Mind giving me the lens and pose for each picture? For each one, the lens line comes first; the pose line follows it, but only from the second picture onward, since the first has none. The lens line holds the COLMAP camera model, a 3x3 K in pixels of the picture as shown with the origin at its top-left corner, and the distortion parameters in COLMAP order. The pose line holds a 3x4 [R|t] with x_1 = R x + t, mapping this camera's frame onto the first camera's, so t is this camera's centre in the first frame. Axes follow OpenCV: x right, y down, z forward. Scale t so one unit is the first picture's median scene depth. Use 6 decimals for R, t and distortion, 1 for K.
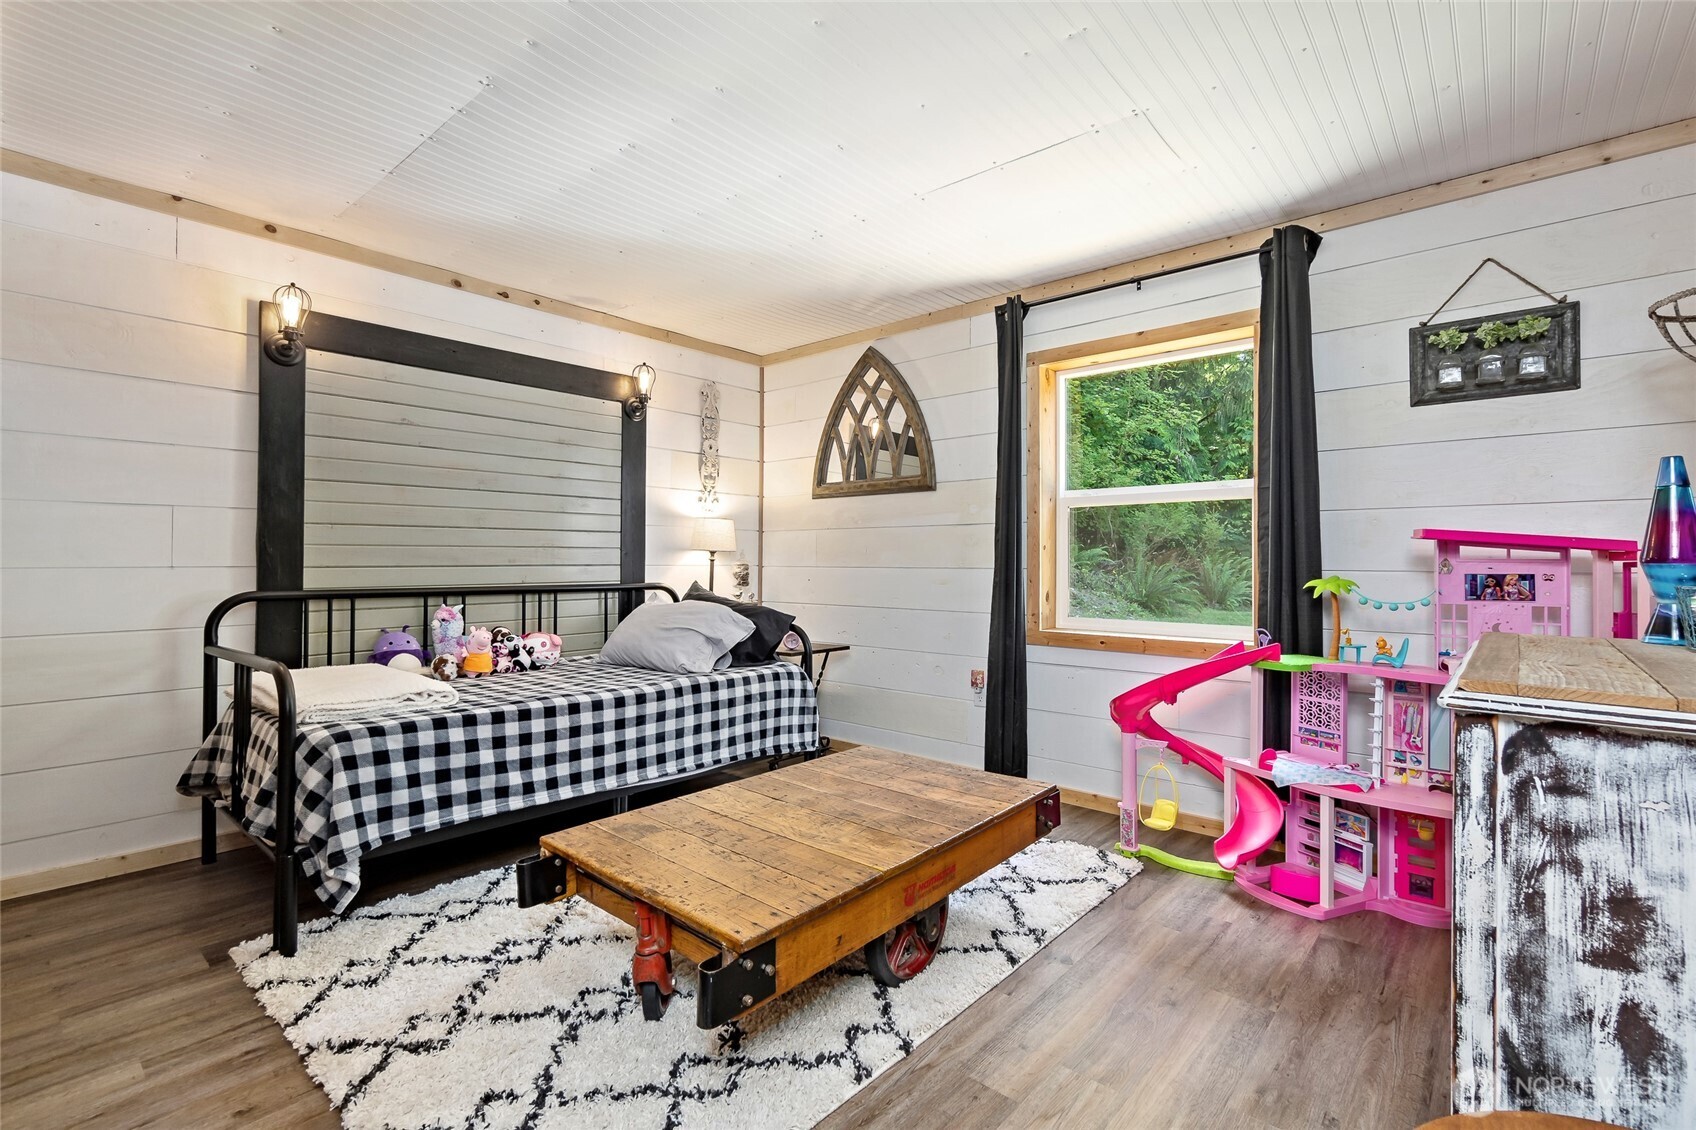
lens RADIAL K [[749.3, 0, 843.3], [0, 749.3, 561.2], [0, 0, 1]] dist [0.000098, 0.001076]
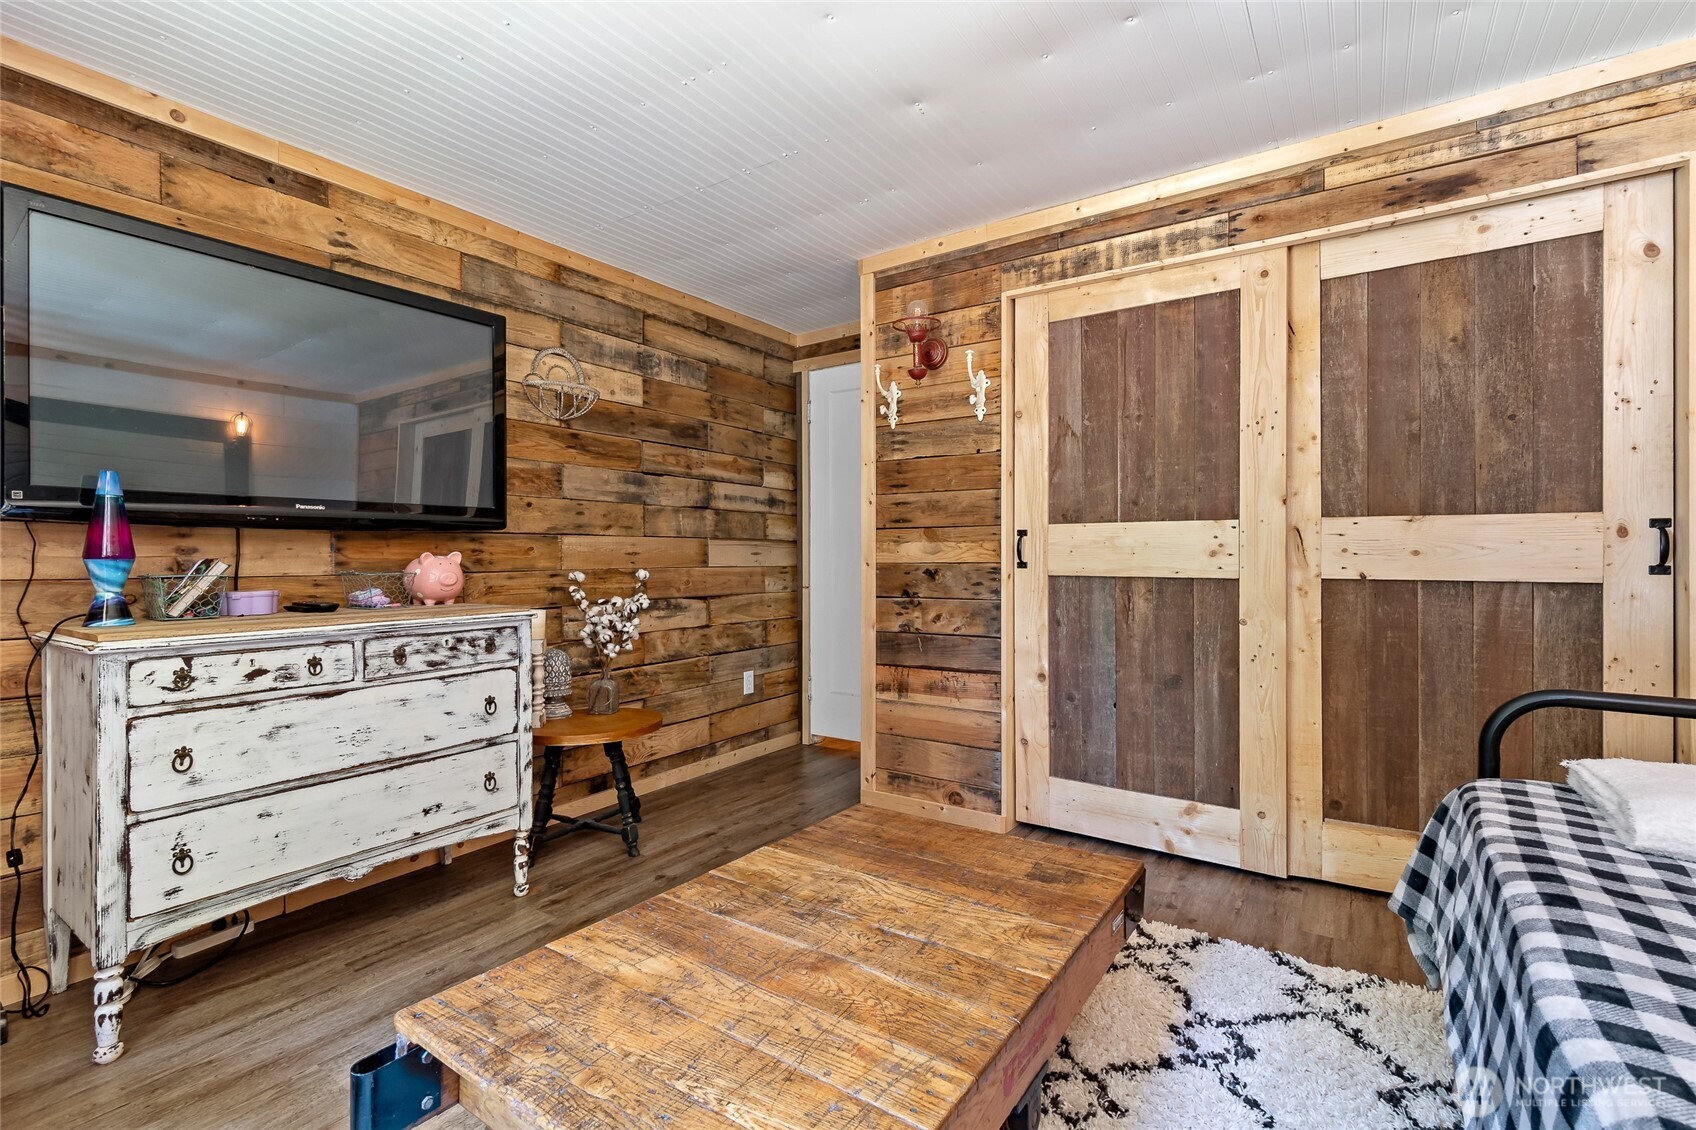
lens RADIAL K [[749.3, 0, 843.3], [0, 749.3, 561.2], [0, 0, 1]] dist [0.000098, 0.001076]
pose [[-0.994159, -0.002737, -0.107895, 0.054090], [-0.003521, 0.999969, 0.007078, -0.001402], [0.107872, 0.007416, -0.994137, 1.872316]]
